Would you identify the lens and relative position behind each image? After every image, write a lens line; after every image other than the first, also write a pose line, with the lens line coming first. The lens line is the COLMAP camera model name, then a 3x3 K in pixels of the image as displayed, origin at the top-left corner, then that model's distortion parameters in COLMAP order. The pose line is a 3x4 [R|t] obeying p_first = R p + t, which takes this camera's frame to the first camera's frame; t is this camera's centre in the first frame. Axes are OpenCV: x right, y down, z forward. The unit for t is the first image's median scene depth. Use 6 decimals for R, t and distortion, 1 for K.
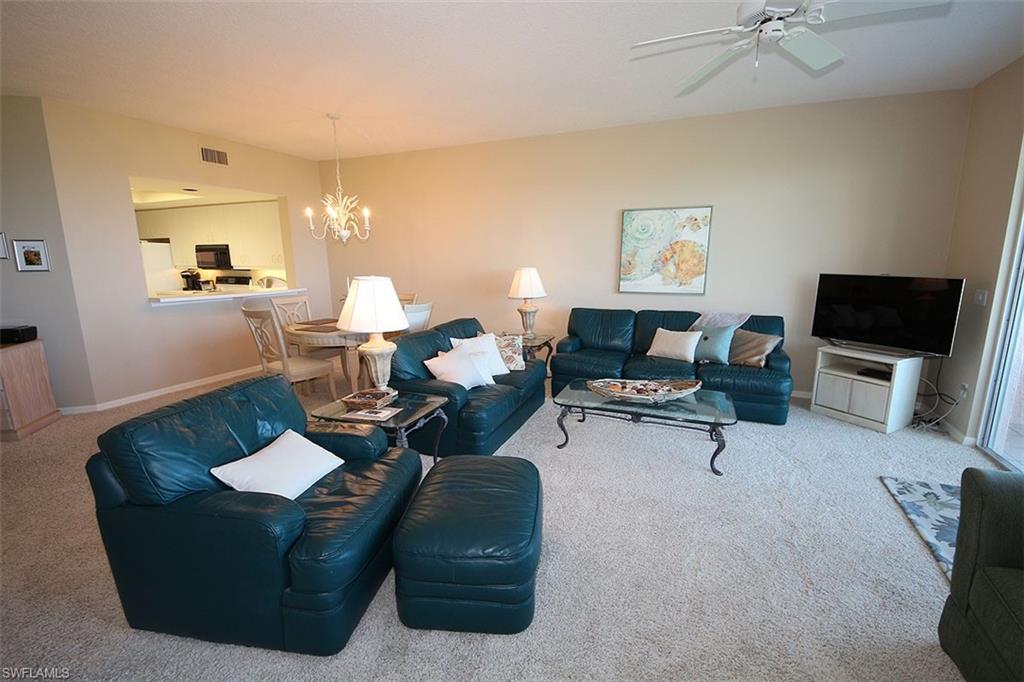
lens RADIAL K [[441.2, 0, 510.2], [0, 441.2, 342.2], [0, 0, 1]] dist [0.004273, -0.000033]
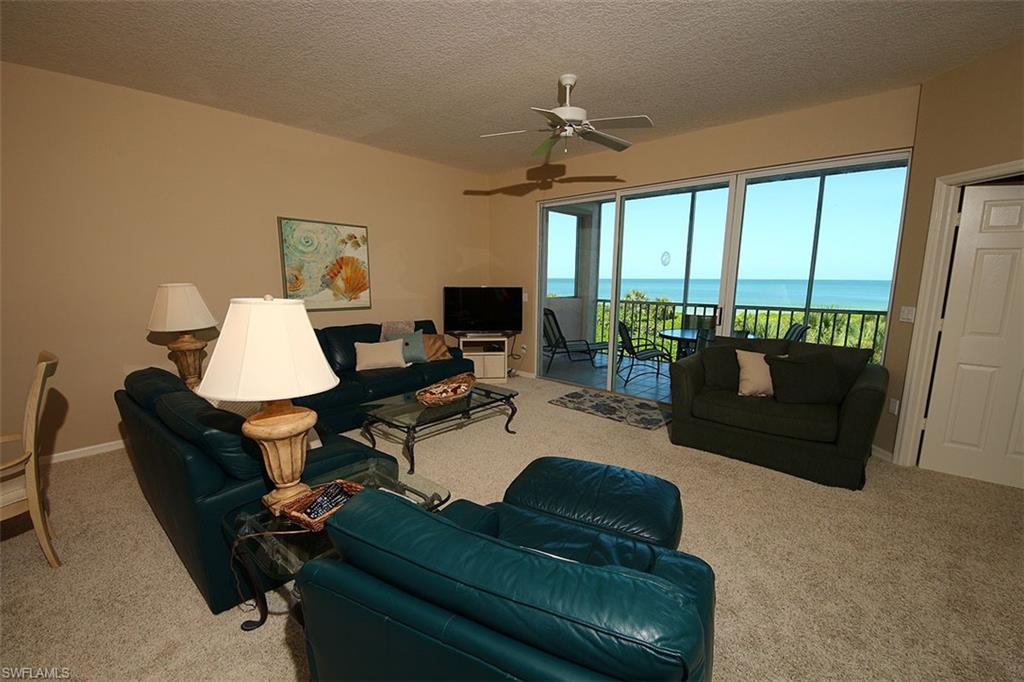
lens RADIAL K [[441.2, 0, 515.9], [0, 441.2, 347.8], [0, 0, 1]] dist [0.004273, -0.000033]
pose [[0.284927, -0.149451, 0.946827, -0.505085], [0.153832, 0.982097, 0.108726, -0.072266], [-0.946125, 0.114673, 0.302816, 0.337587]]
